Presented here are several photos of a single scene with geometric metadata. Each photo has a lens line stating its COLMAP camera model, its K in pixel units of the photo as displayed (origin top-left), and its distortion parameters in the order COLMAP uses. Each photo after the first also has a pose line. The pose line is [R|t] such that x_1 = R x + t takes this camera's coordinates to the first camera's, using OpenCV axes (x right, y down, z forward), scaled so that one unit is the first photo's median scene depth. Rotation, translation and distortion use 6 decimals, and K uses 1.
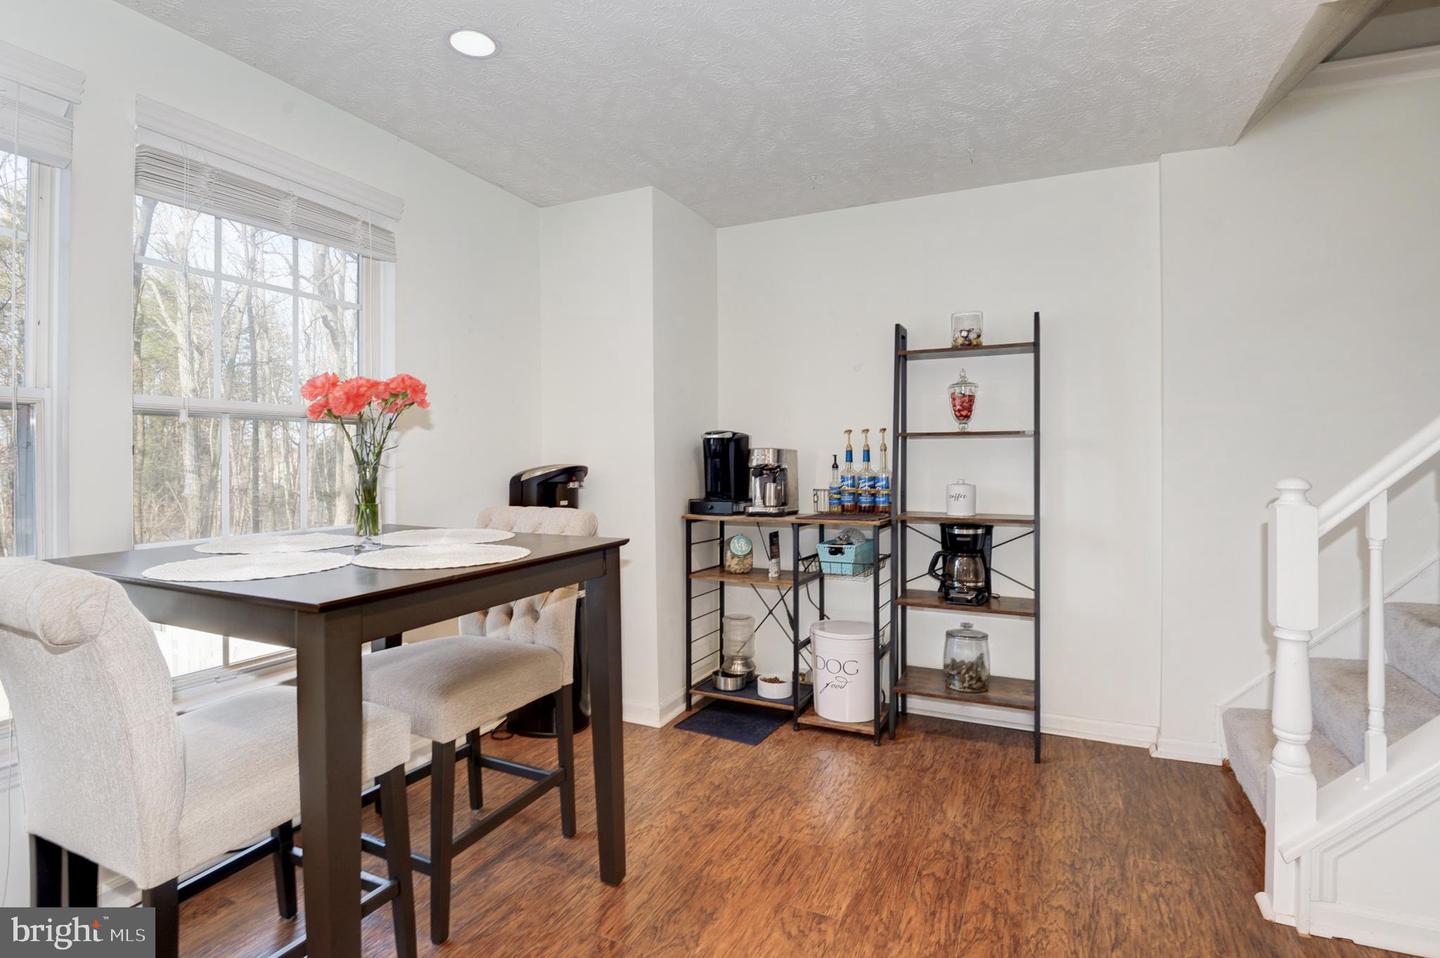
lens RADIAL K [[678.3, 0, 722.1], [0, 678.3, 456.3], [0, 0, 1]] dist [0.001637, 0.000005]
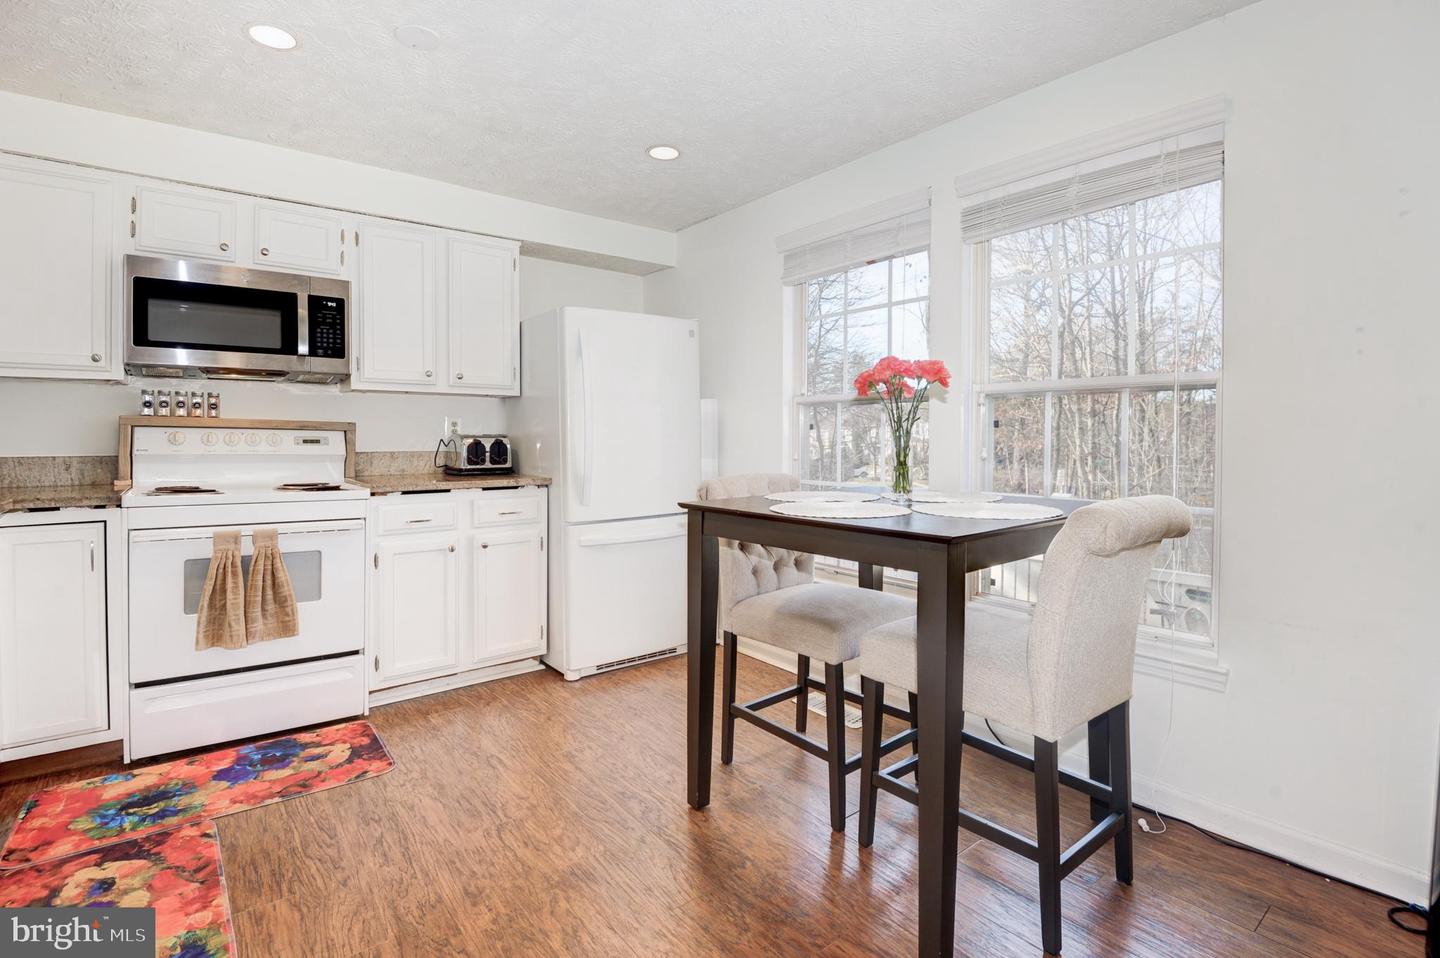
lens RADIAL K [[675.0, 0, 719.6], [0, 675.0, 448.7], [0, 0, 1]] dist [-0.035968, 0.000284]
pose [[-0.435713, 0.017173, -0.899922, 0.510388], [-0.000369, 0.999814, 0.019258, 0.011654], [0.900085, 0.008723, -0.435626, 0.919373]]
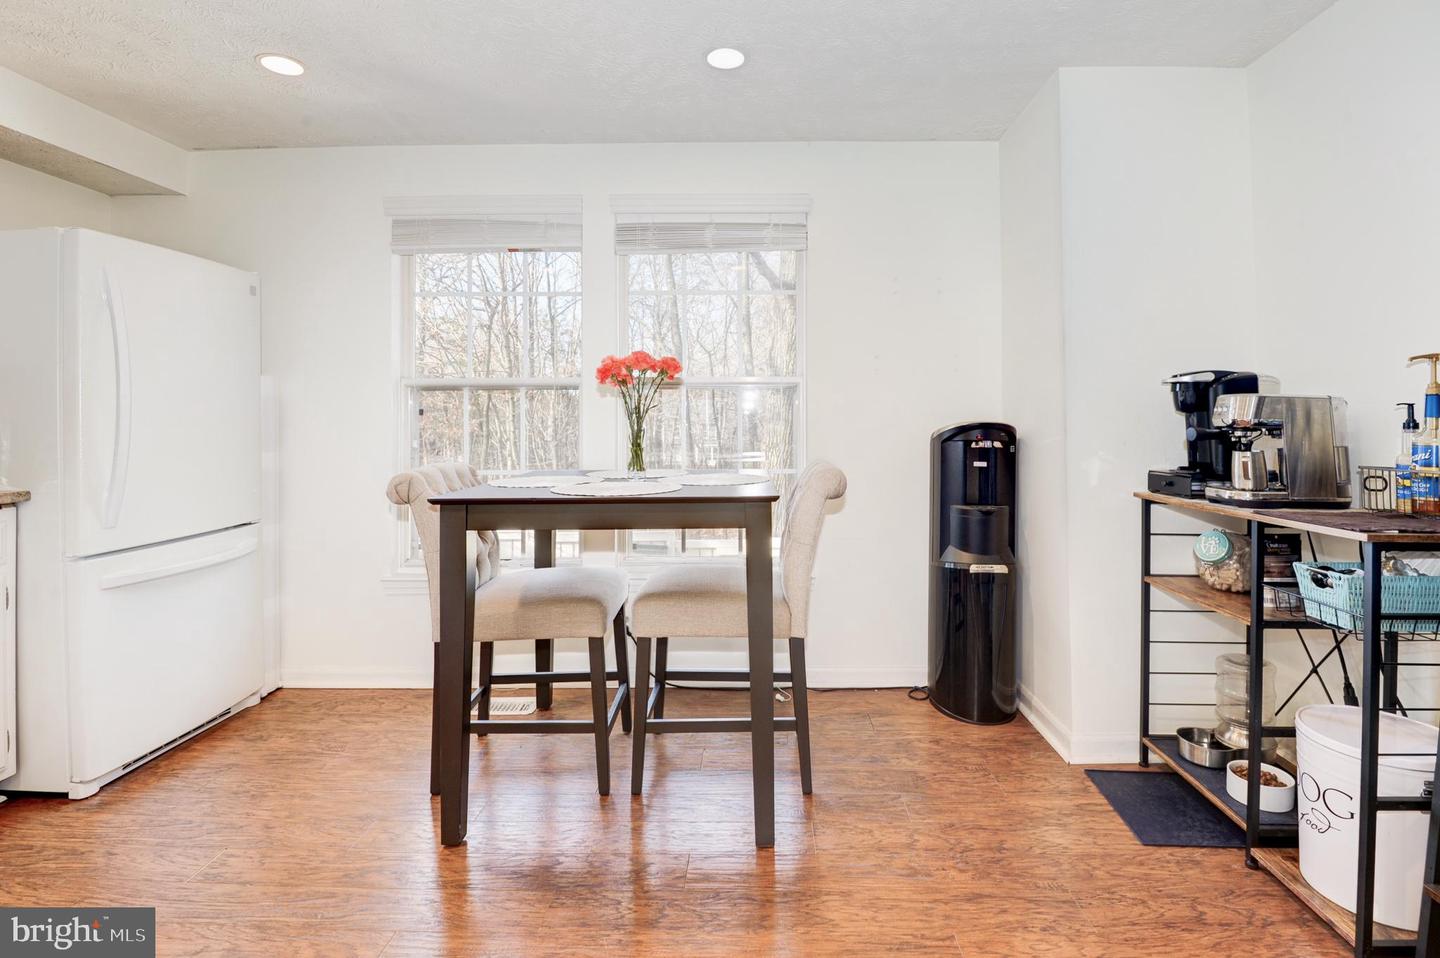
lens RADIAL K [[672.5, 0, 751.9], [0, 672.5, 417.8], [0, 0, 1]] dist [0.001112, -0.014945]
pose [[0.431412, -0.007623, -0.902123, 0.594757], [0.005069, 0.999969, -0.006026, 0.014531], [0.902141, -0.001974, 0.431437, 0.472235]]
